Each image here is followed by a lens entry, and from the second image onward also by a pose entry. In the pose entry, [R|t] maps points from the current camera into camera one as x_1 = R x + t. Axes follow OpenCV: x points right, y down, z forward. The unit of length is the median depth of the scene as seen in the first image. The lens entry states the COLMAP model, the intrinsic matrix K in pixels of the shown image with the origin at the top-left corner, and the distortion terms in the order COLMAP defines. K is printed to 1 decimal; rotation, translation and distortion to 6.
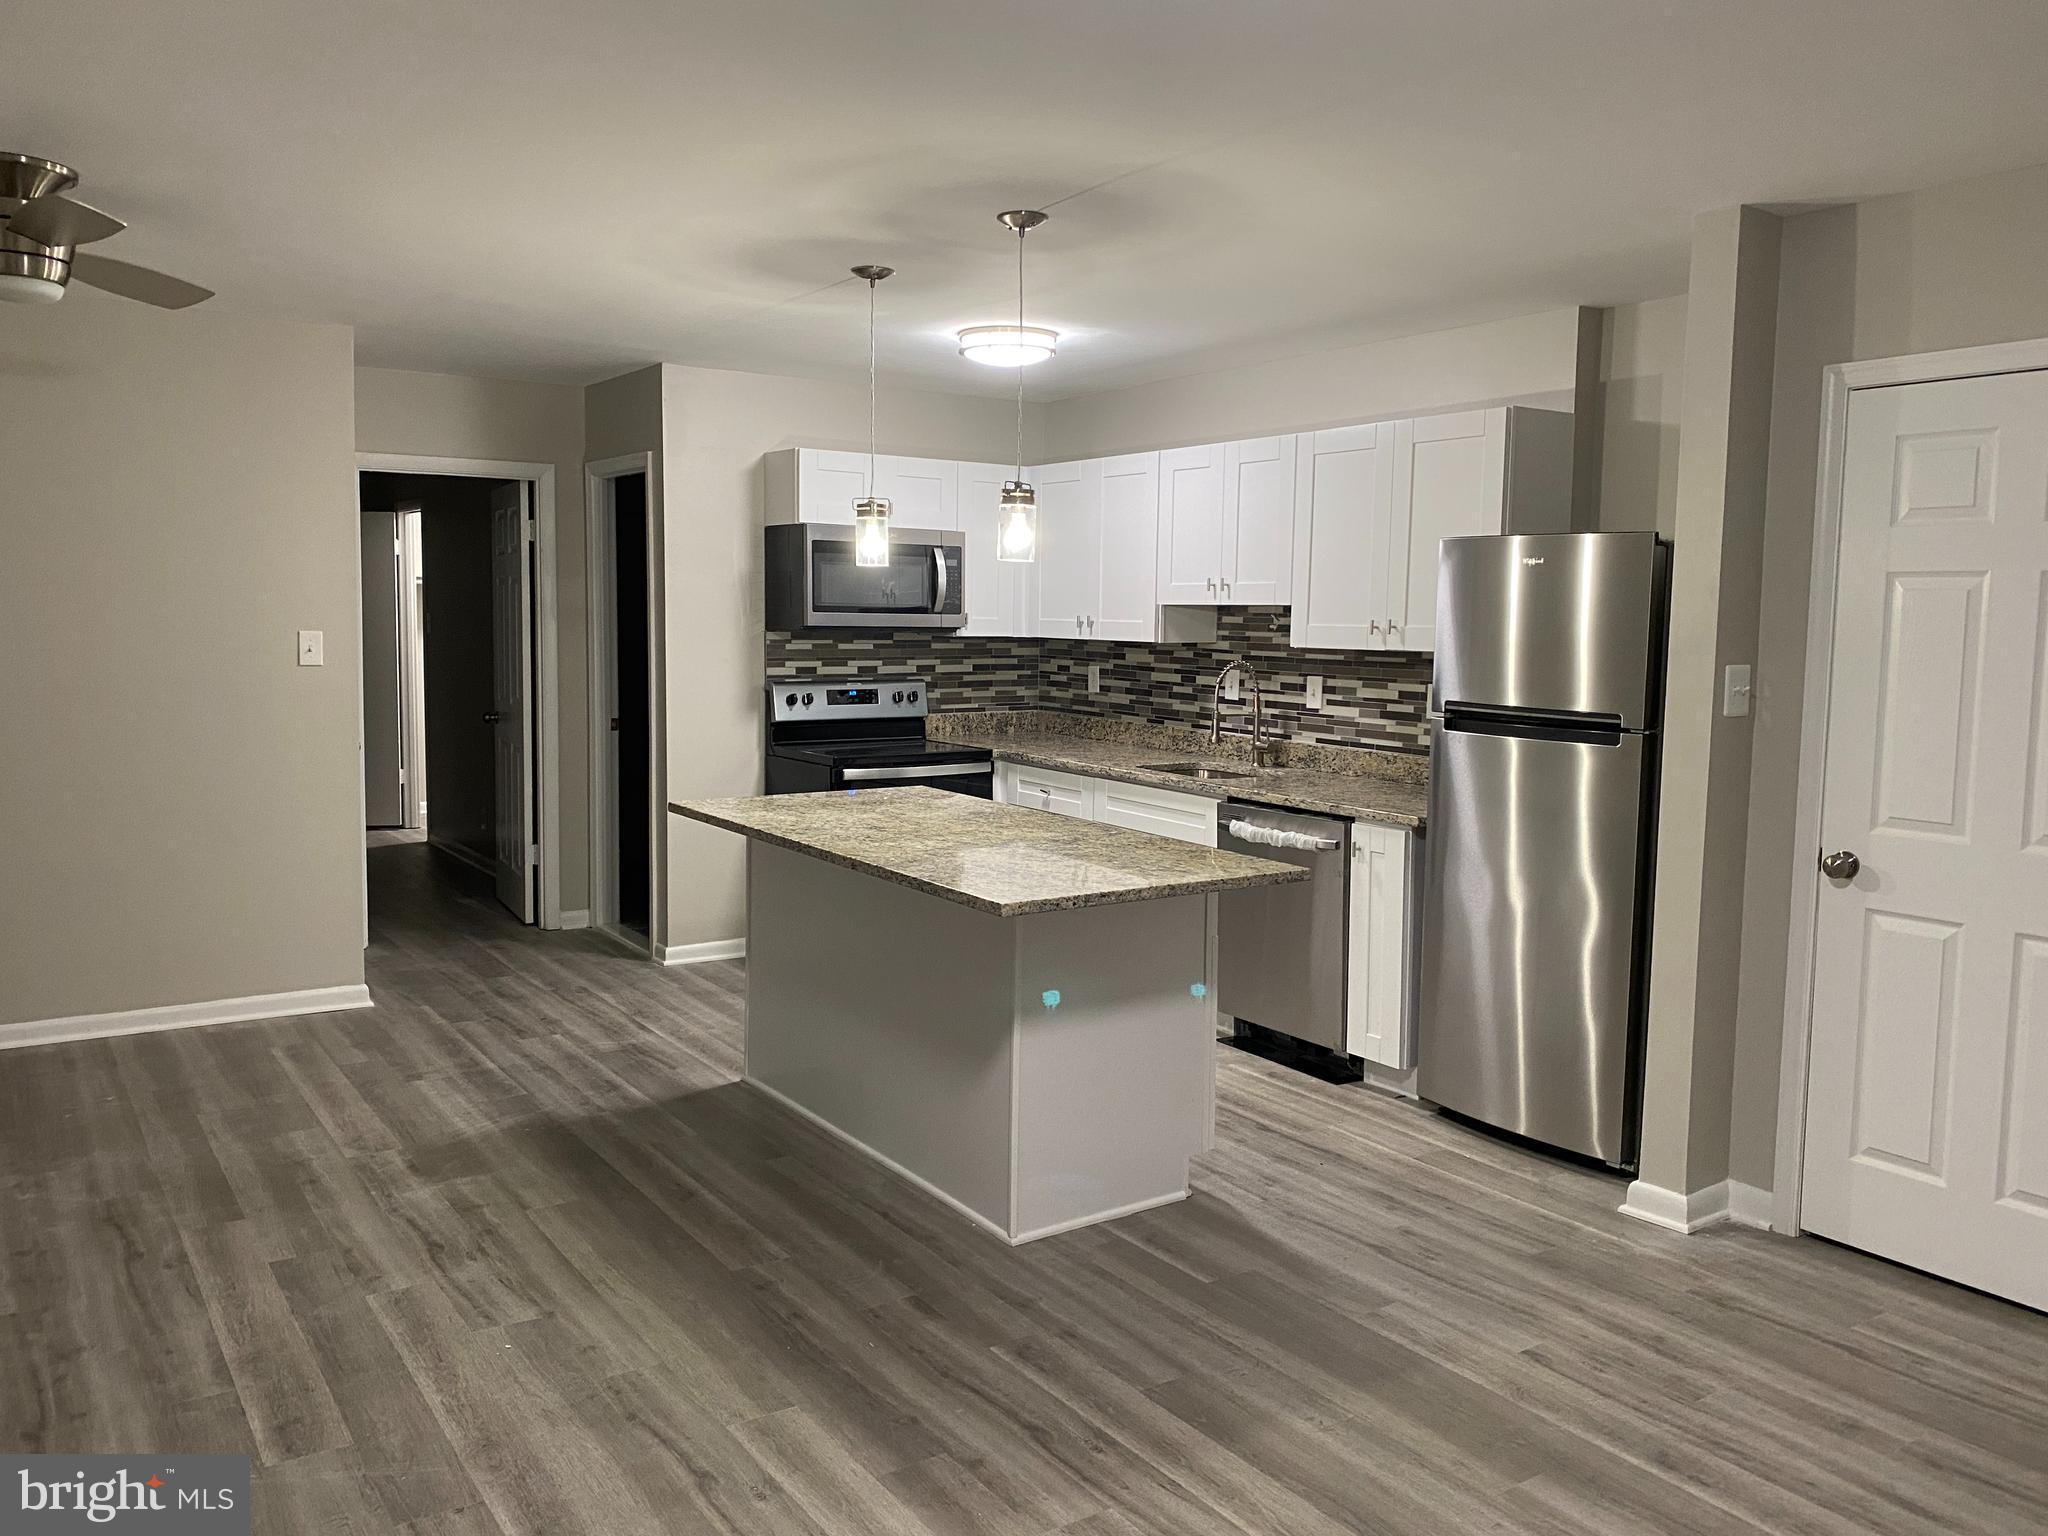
lens RADIAL K [[1570.9, 0, 1016.6], [0, 1570.9, 749.2], [0, 0, 1]] dist [0.041841, -0.052140]
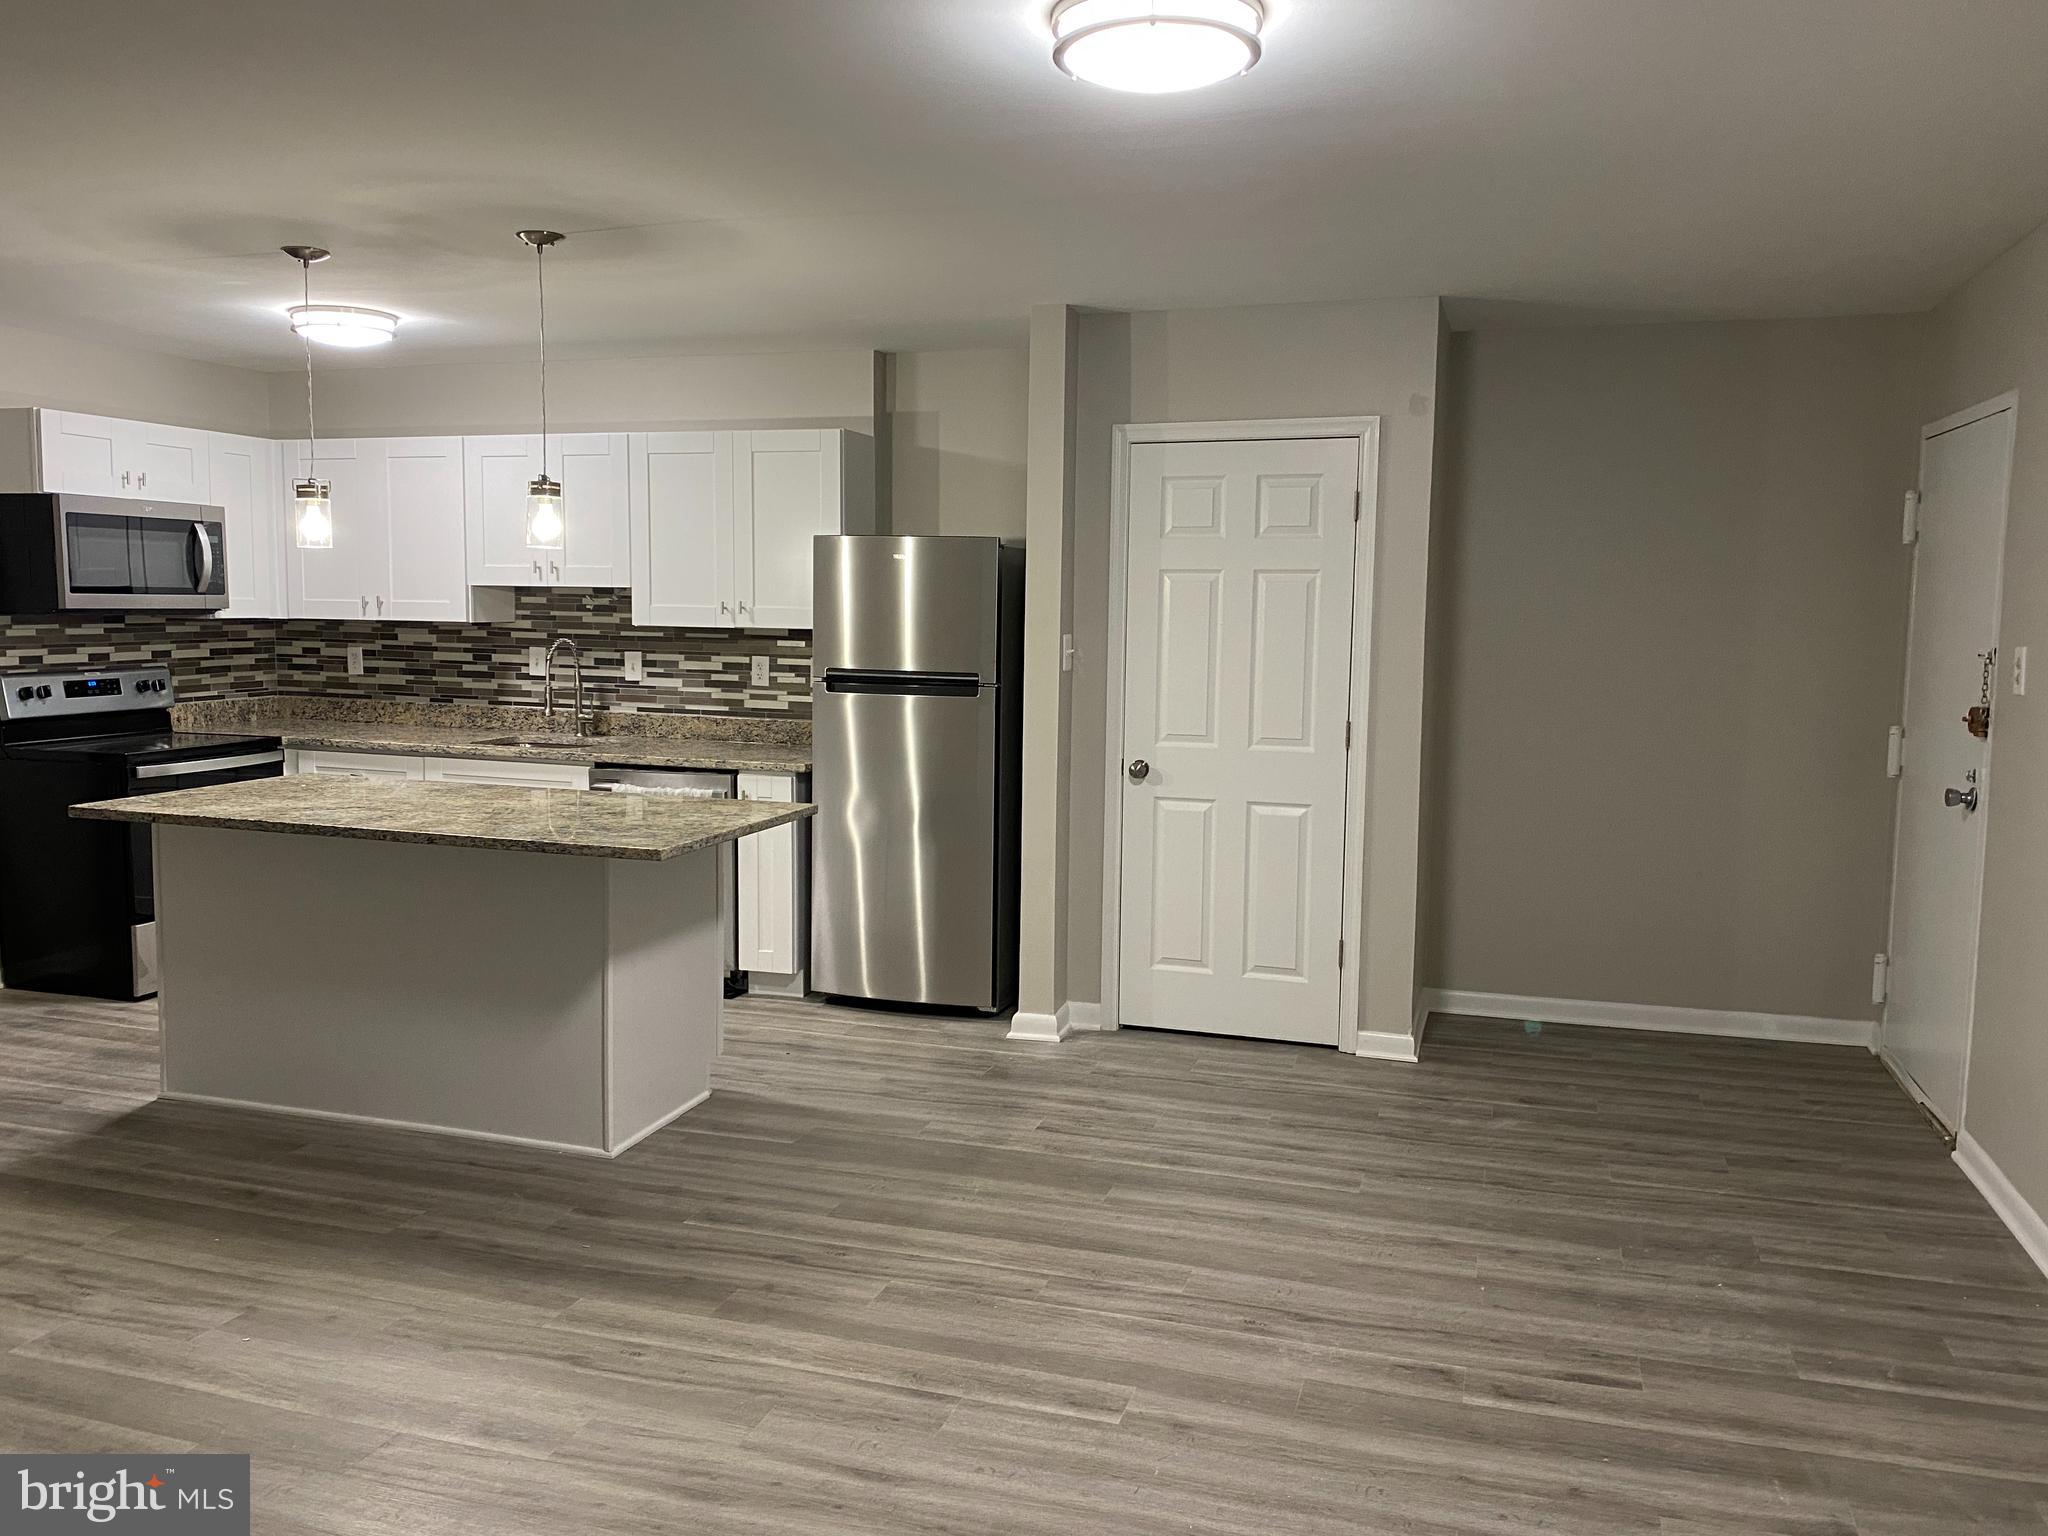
lens RADIAL K [[1570.9, 0, 1018.4], [0, 1570.9, 761.0], [0, 0, 1]] dist [0.041841, -0.052140]
pose [[0.784995, -0.067650, 0.615798, -0.423008], [0.053869, 0.997709, 0.040936, 0.000060], [-0.617156, 0.001038, 0.786840, -0.066499]]
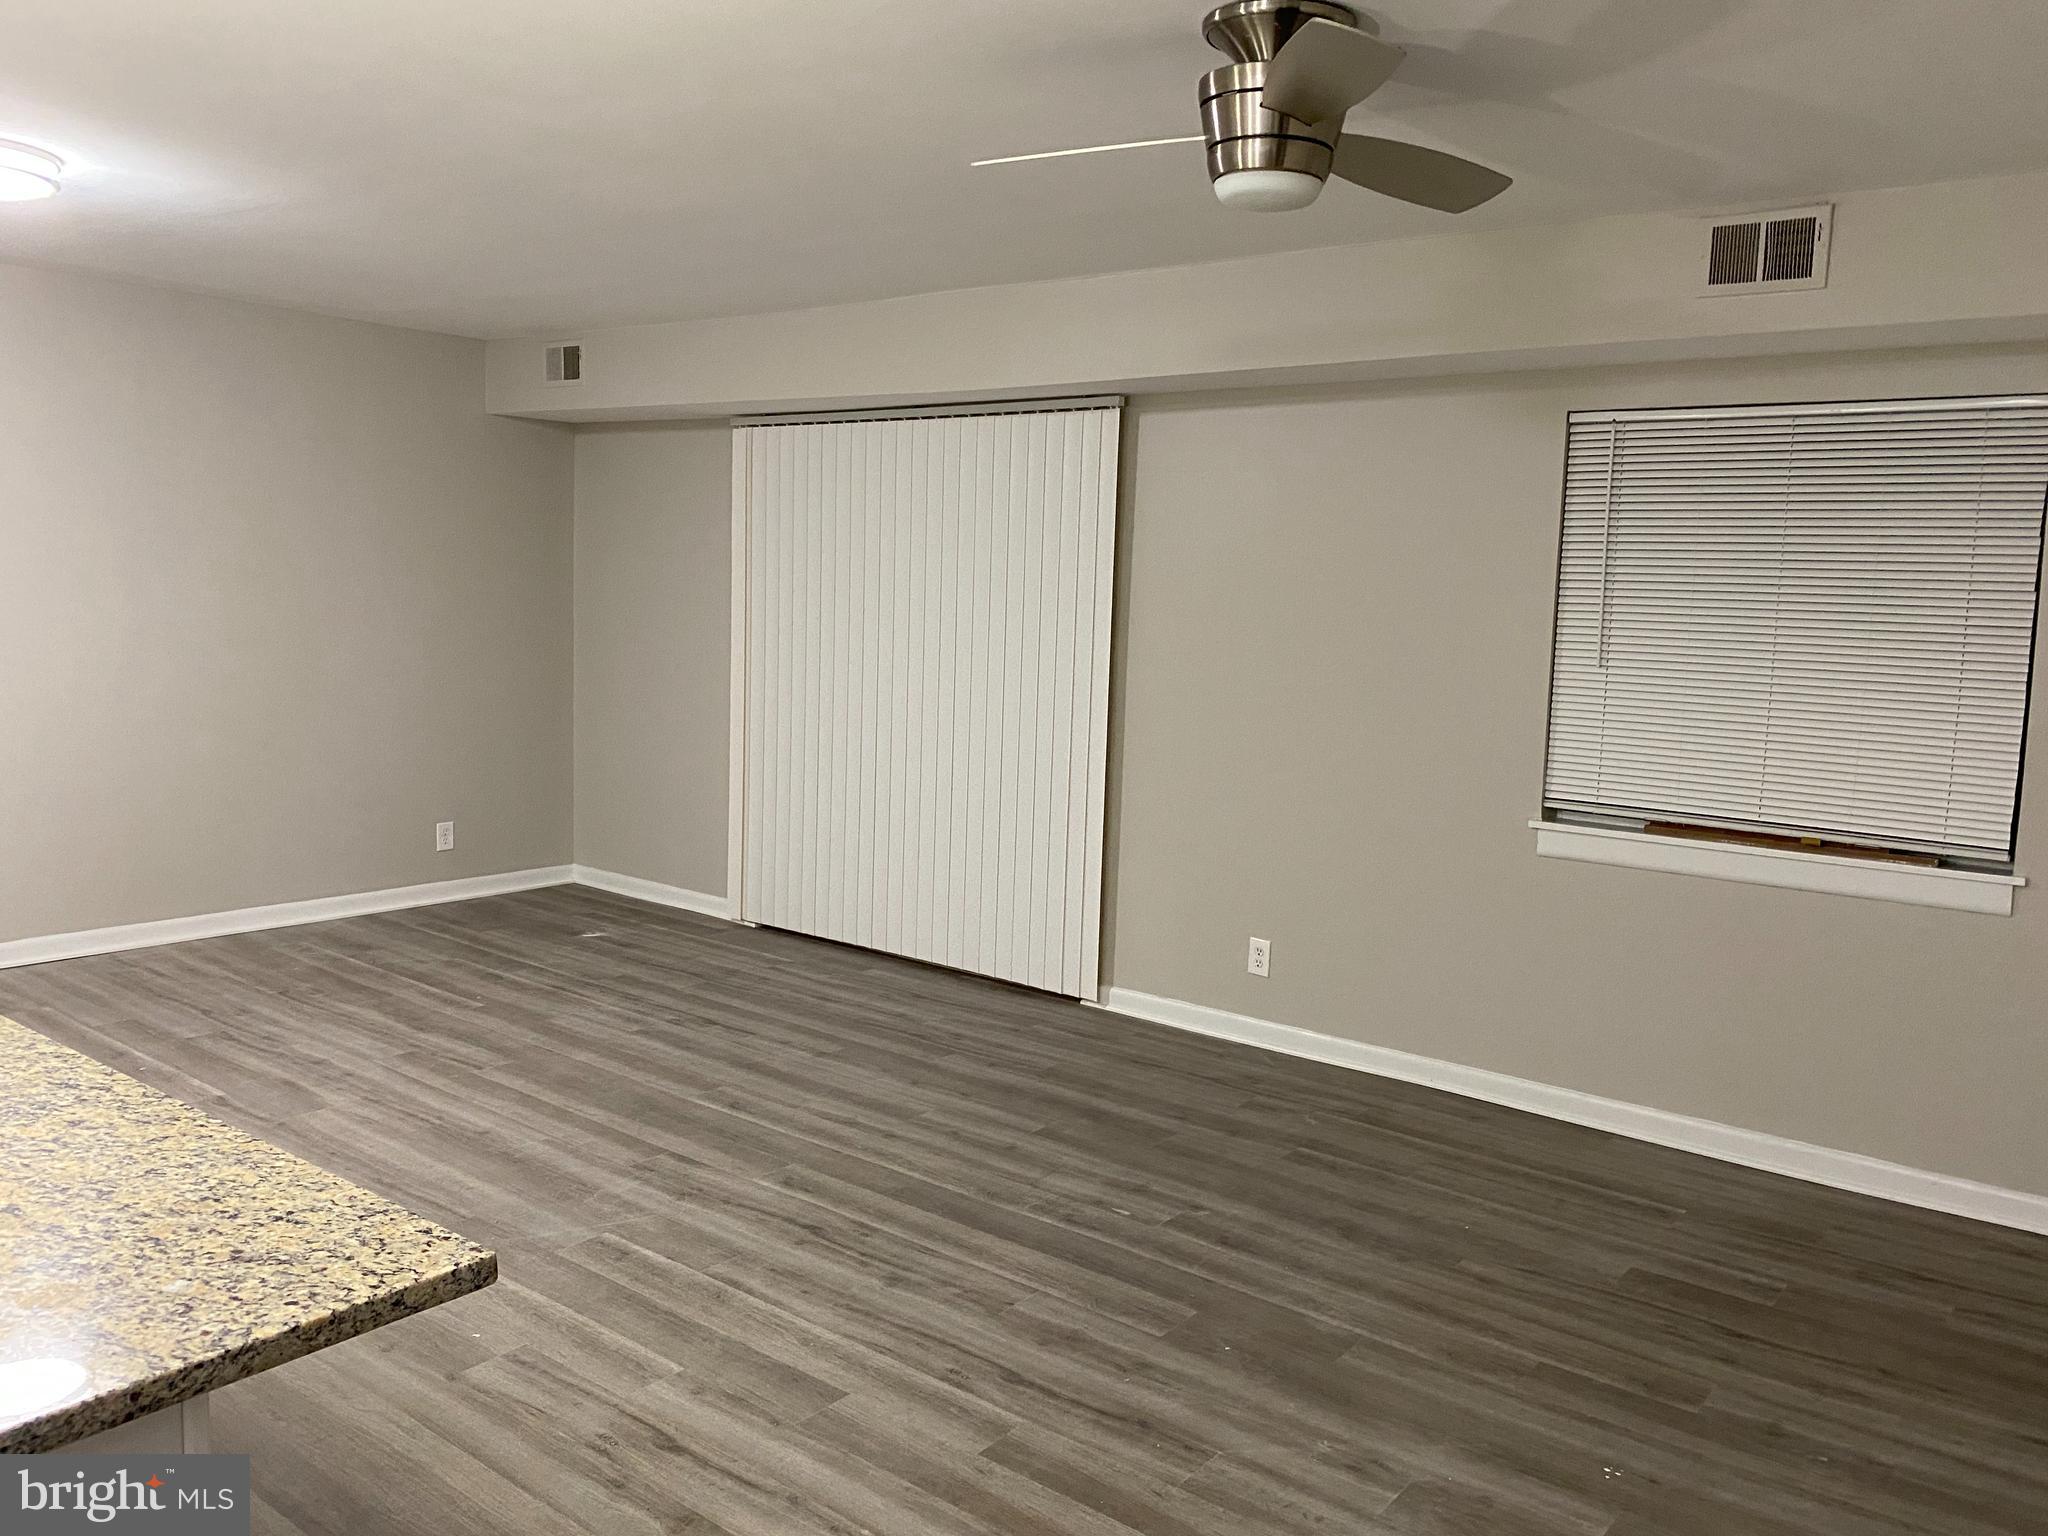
lens RADIAL K [[1570.9, 0, 1017.7], [0, 1570.9, 757.3], [0, 0, 1]] dist [0.041841, -0.052140]
pose [[-0.951296, -0.005770, -0.308223, -0.269237], [-0.069831, 0.977869, 0.197219, -0.154573], [0.300264, 0.209137, -0.930647, 1.554518]]
